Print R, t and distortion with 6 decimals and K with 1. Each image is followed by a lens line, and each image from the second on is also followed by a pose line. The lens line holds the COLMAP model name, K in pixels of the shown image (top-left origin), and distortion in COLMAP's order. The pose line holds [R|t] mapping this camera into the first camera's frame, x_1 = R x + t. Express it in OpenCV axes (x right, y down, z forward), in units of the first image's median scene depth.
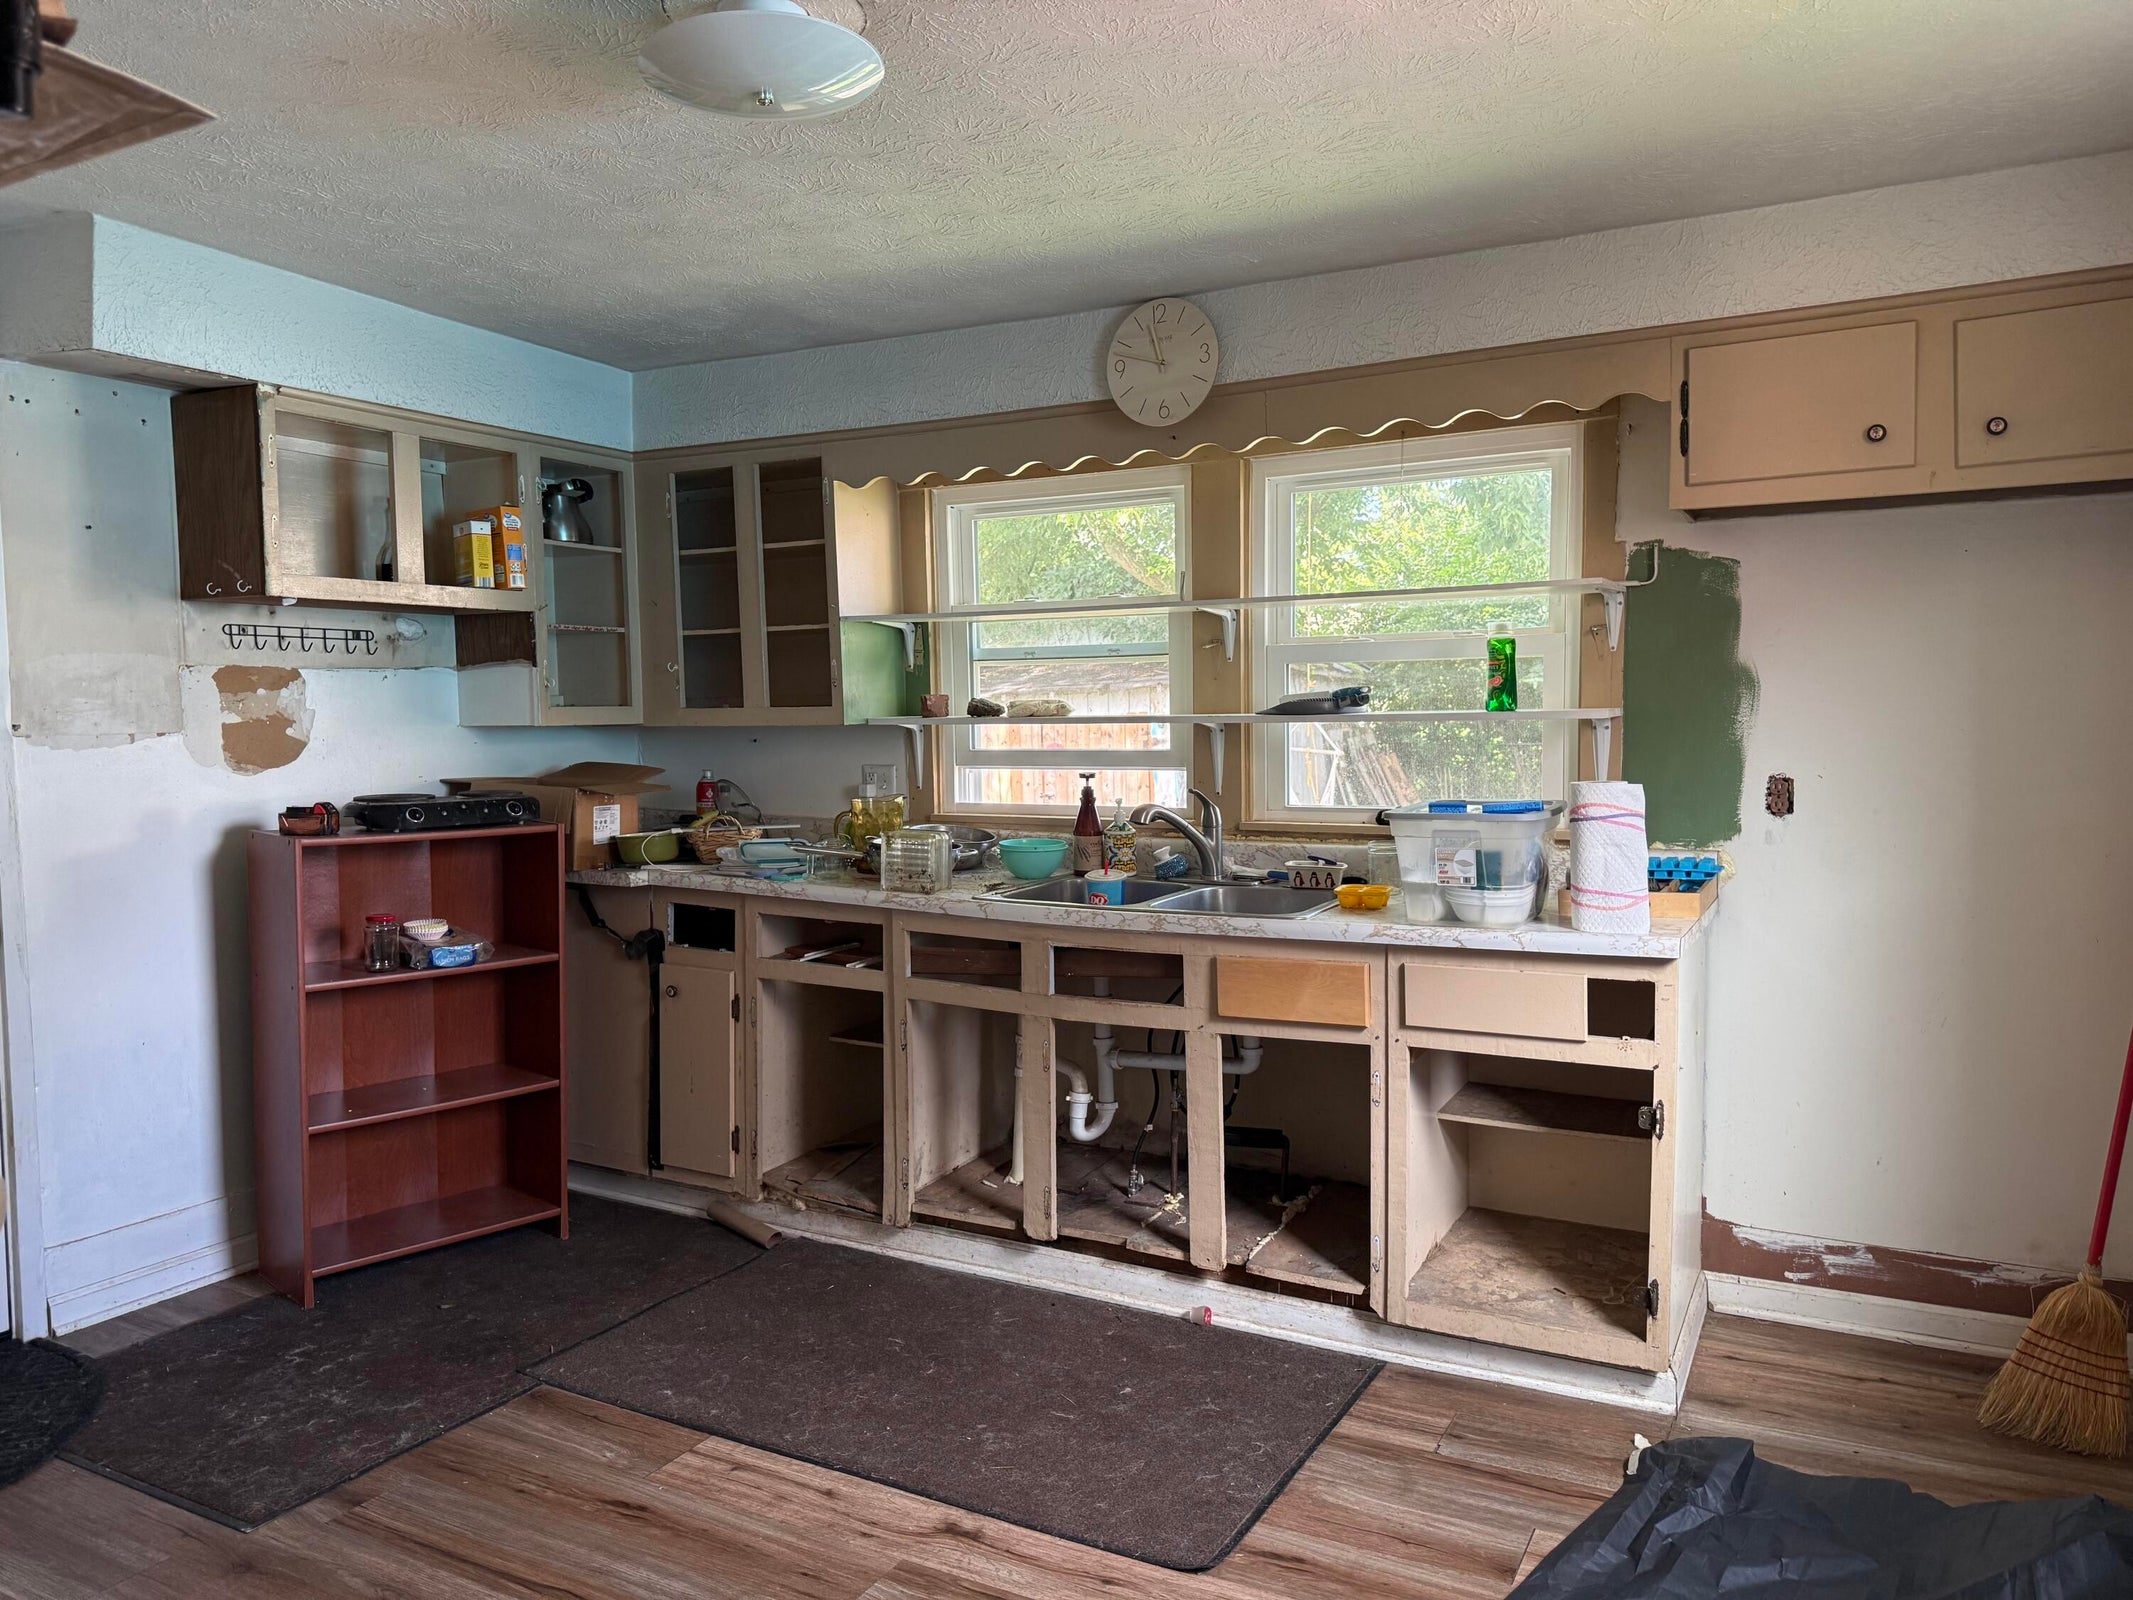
lens RADIAL K [[1512.3, 0, 1070.5], [0, 1512.3, 793.7], [0, 0, 1]] dist [0.006146, -0.003221]
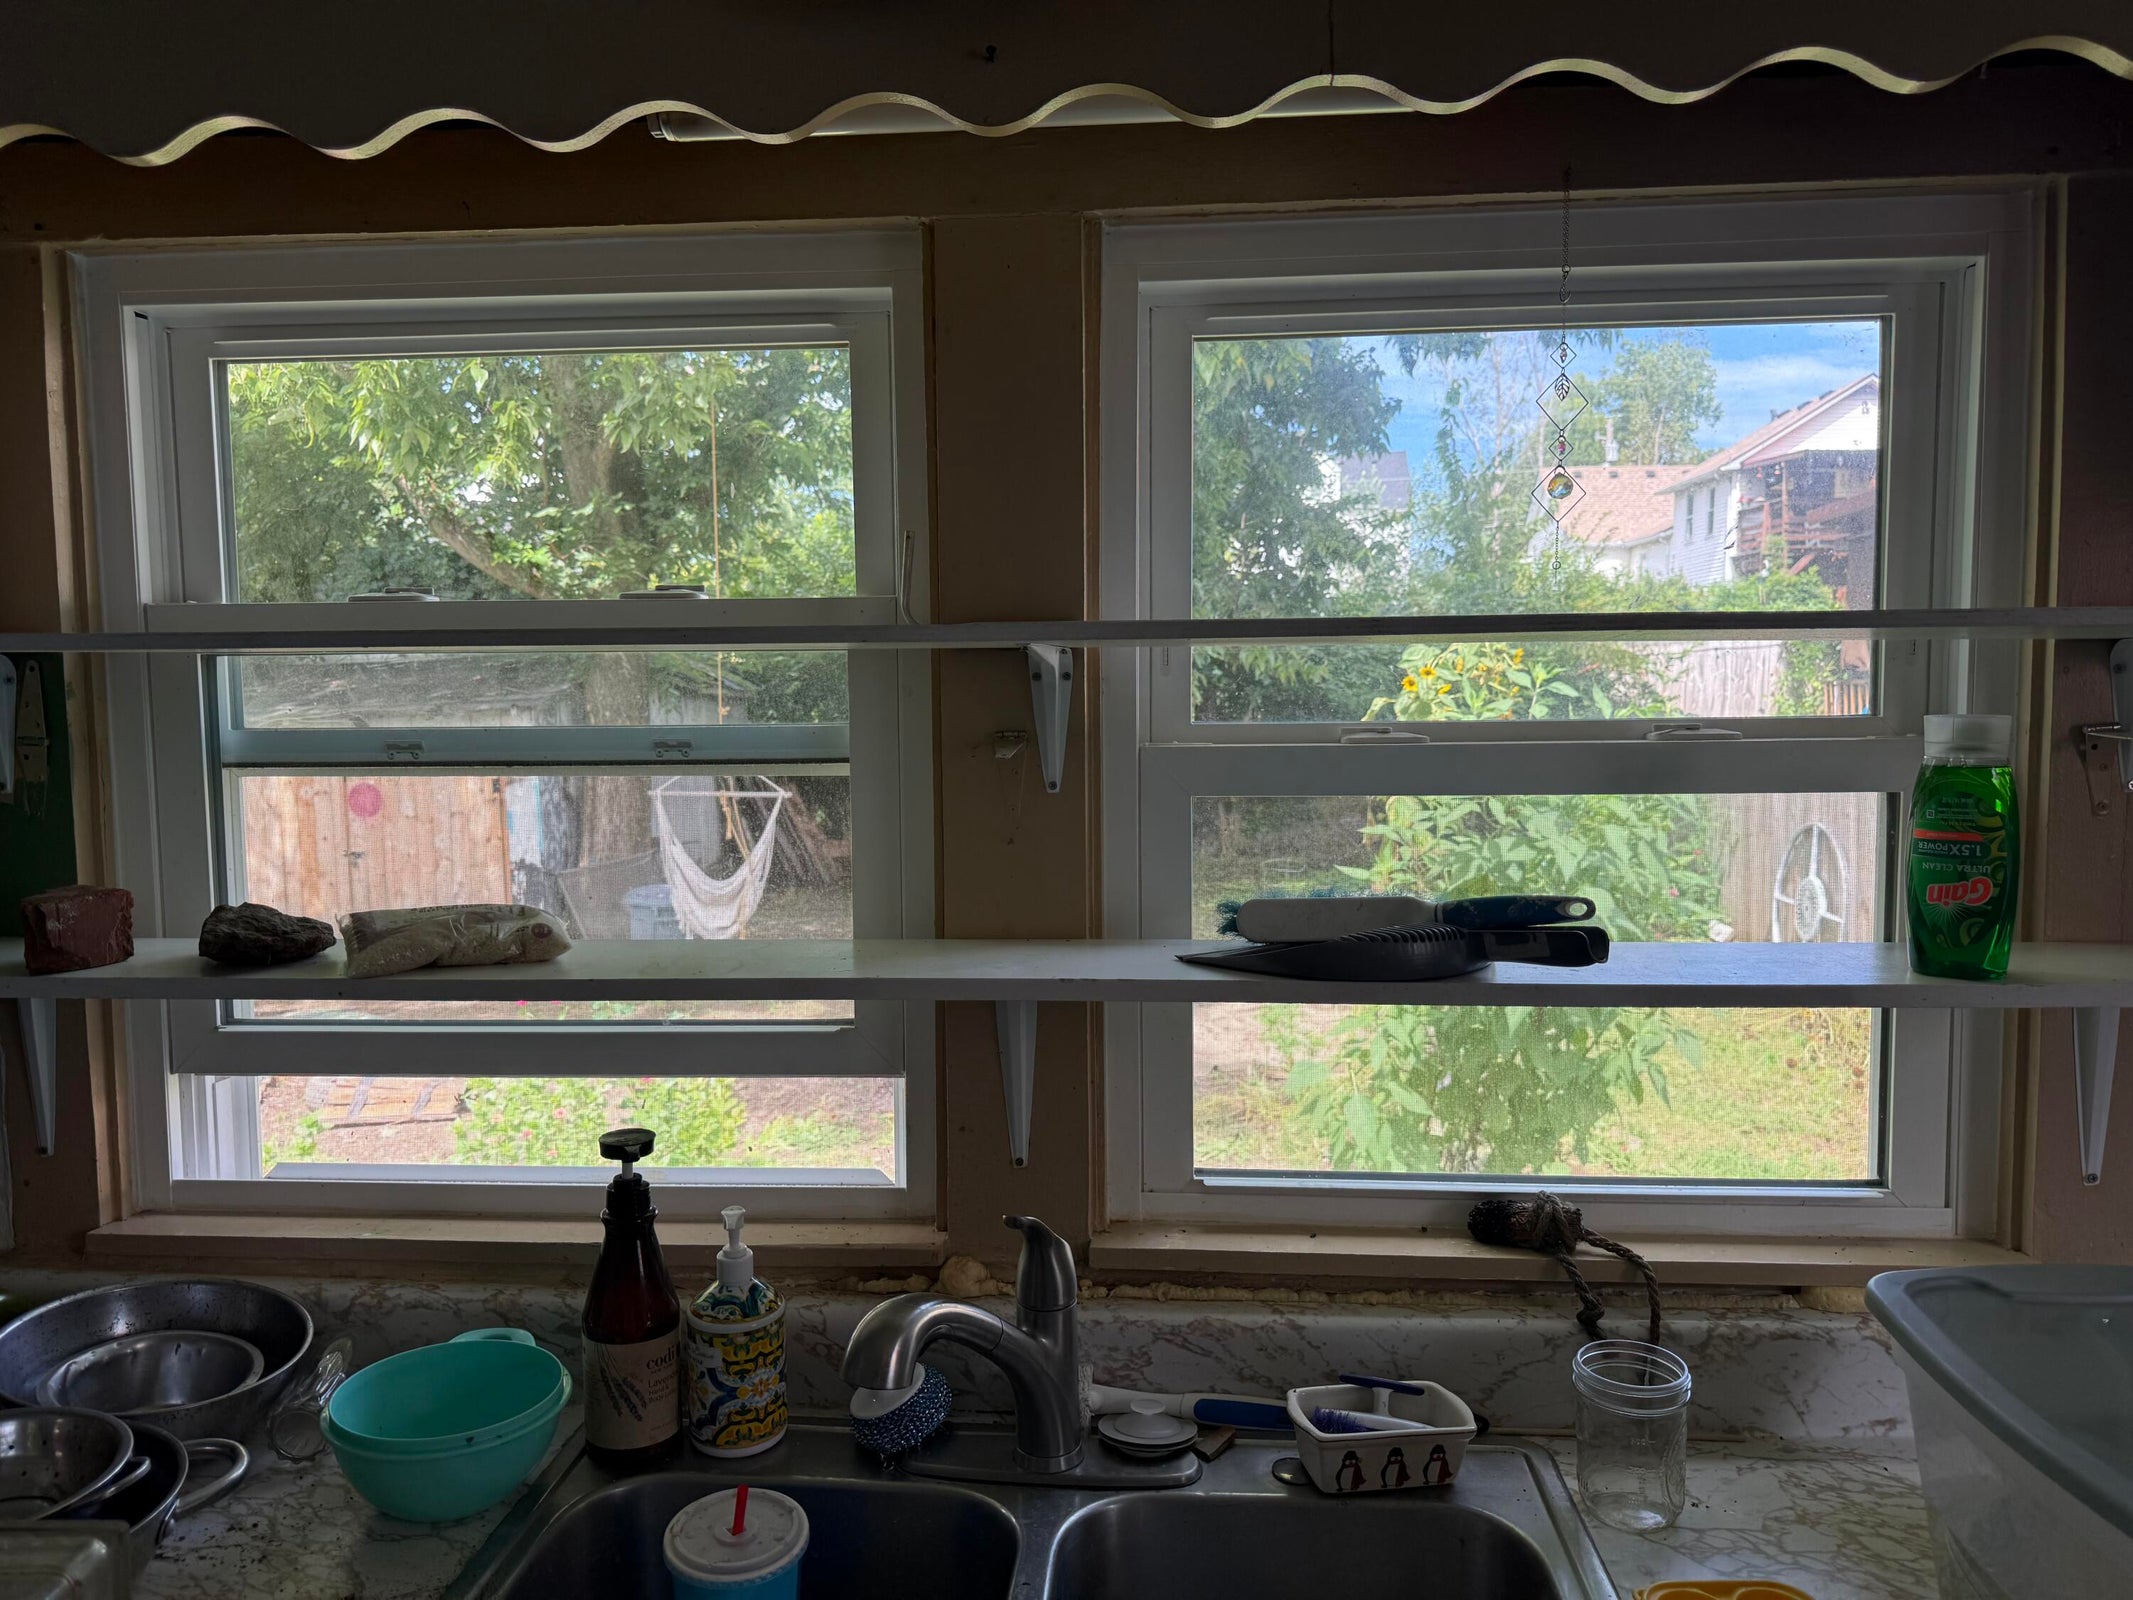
lens RADIAL K [[1512.3, 0, 1062.4], [0, 1512.3, 790.3], [0, 0, 1]] dist [0.006146, -0.003221]
pose [[0.908176, -0.019945, 0.418114, -0.035112], [0.021706, 0.999764, 0.000545, -0.079366], [-0.418026, 0.008581, 0.908394, 0.611411]]
